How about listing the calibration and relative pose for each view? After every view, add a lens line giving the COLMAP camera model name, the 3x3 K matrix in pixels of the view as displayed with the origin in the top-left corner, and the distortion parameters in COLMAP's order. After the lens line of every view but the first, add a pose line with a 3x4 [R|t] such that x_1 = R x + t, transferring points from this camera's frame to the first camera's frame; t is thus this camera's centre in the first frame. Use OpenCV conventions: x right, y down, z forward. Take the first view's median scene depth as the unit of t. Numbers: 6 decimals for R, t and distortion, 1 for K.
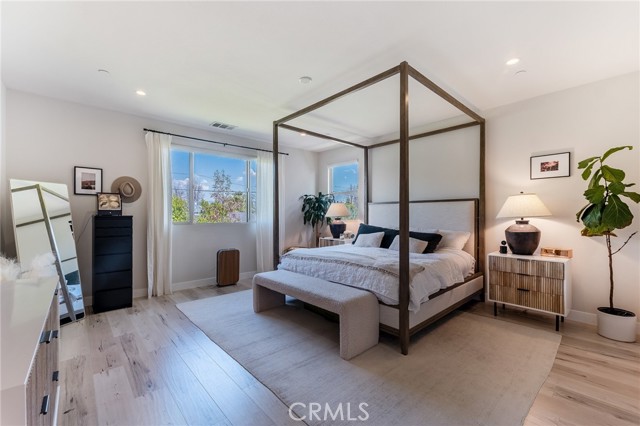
lens RADIAL K [[266.7, 0, 313.8], [0, 266.7, 212.9], [0, 0, 1]] dist [0.000609, 0.000132]
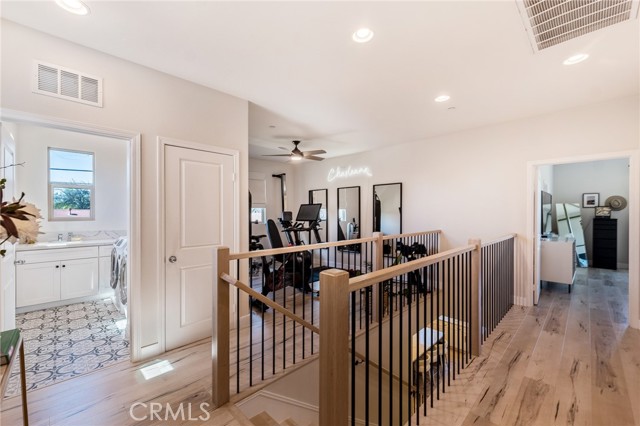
lens RADIAL K [[266.7, 0, 313.8], [0, 266.7, 212.9], [0, 0, 1]] dist [0.000609, 0.000132]
pose [[0.046562, 0.012482, -0.998837, 0.996469], [0.001937, 0.999919, 0.012586, -0.055102], [0.998914, -0.002521, 0.046534, -1.098465]]
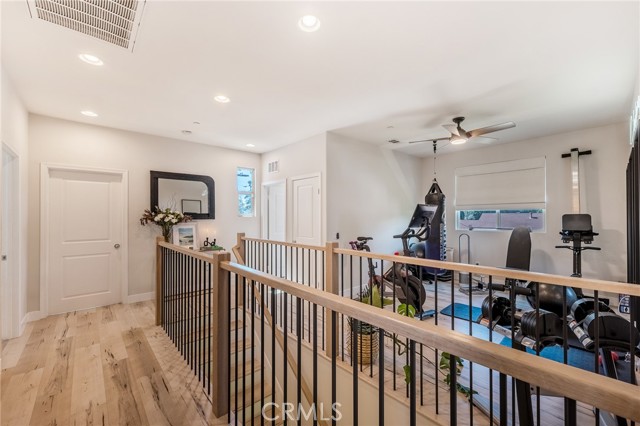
lens RADIAL K [[259.4, 0, 320.0], [0, 259.4, 213.0], [0, 0, 1]] dist [0.000500, 0.000049]
pose [[-0.999875, 0.013171, -0.008733, -1.605824], [0.013321, 0.999761, -0.017339, -0.012801], [0.008502, -0.017453, -0.999812, 1.775268]]
